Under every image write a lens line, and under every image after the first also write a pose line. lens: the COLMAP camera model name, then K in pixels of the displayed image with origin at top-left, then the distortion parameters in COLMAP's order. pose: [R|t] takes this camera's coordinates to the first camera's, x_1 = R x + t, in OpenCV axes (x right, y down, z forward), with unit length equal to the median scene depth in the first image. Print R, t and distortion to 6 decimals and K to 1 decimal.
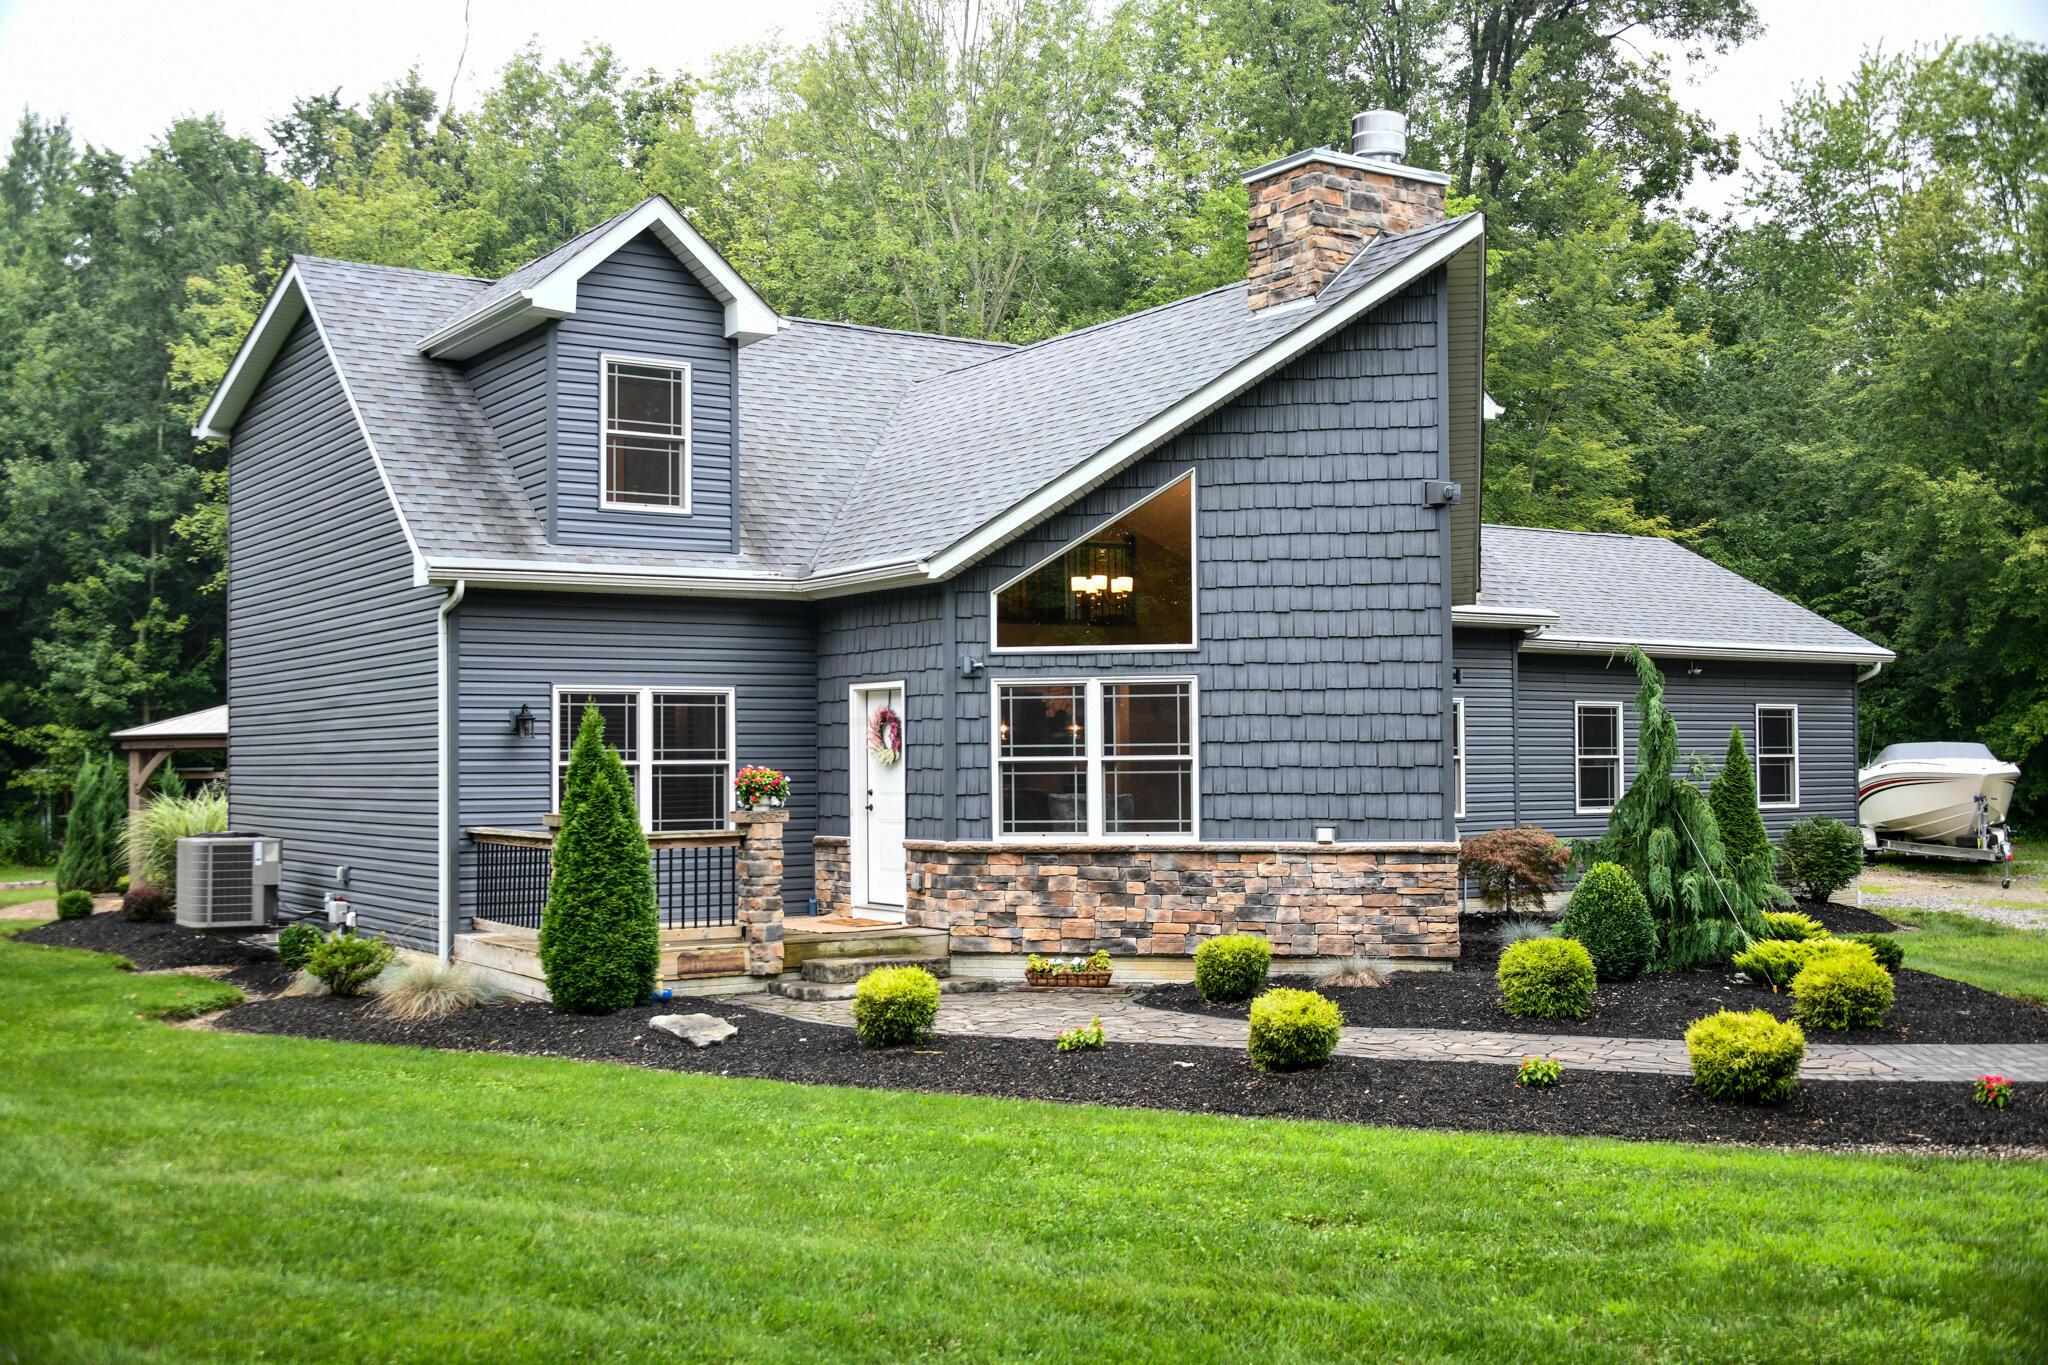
lens RADIAL K [[2147.6, 0, 1024.0], [0, 2147.6, 682.5], [0, 0, 1]] dist [-0.037224, -0.002363]
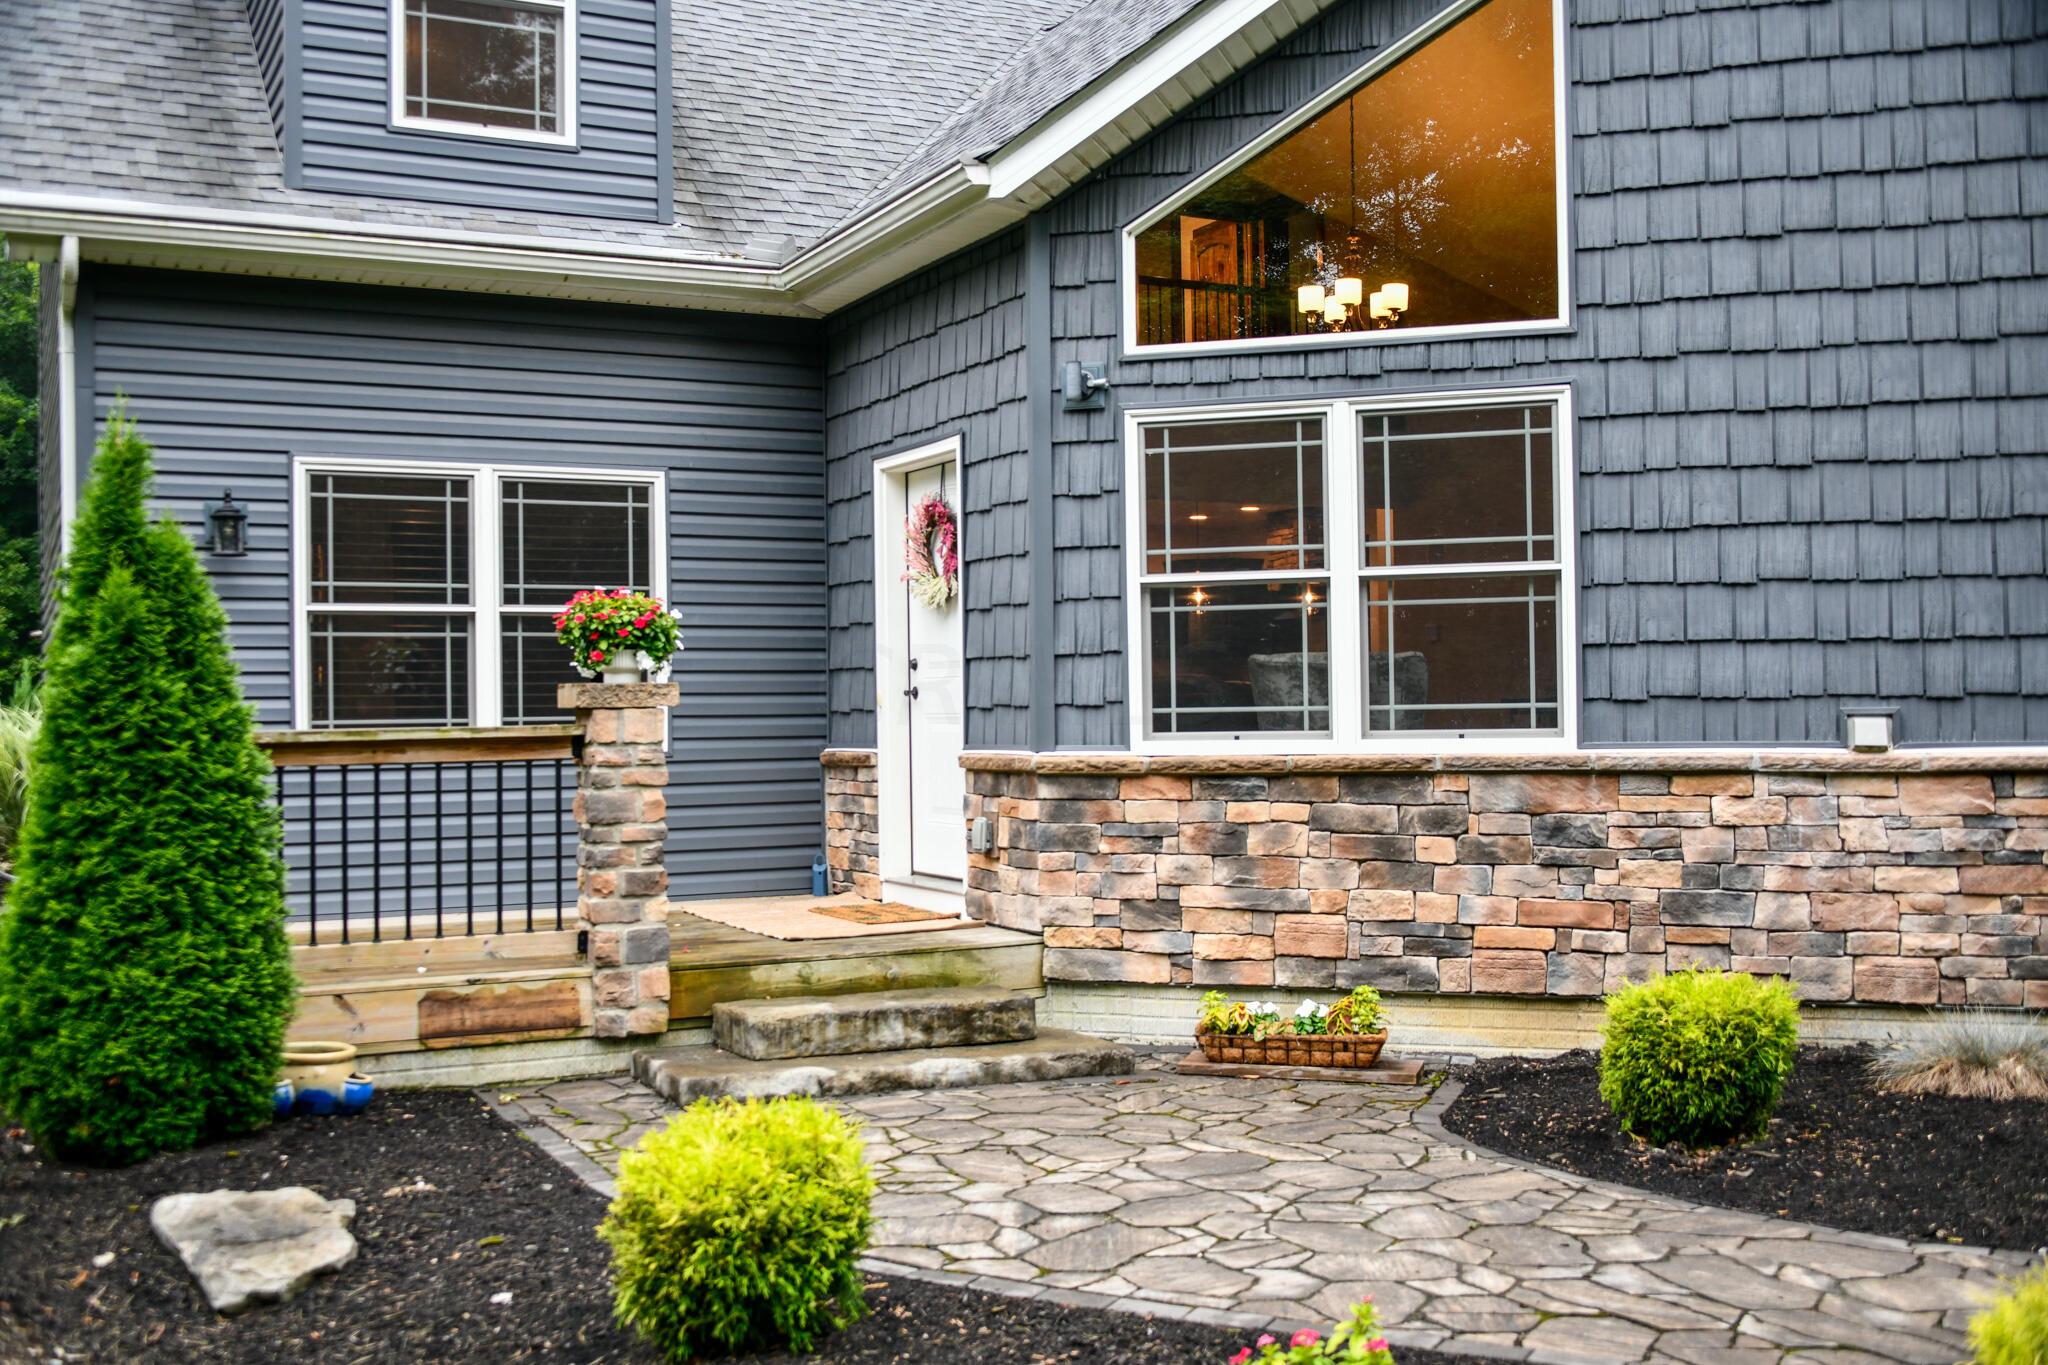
lens RADIAL K [[2031.6, 0, 1024.0], [0, 2031.6, 682.5], [0, 0, 1]] dist [-0.039367, 0.003853]
pose [[0.992901, -0.006255, -0.118779, 0.016034], [0.008924, 0.999719, 0.021947, 0.049314], [0.118609, -0.022852, 0.992678, 0.556950]]
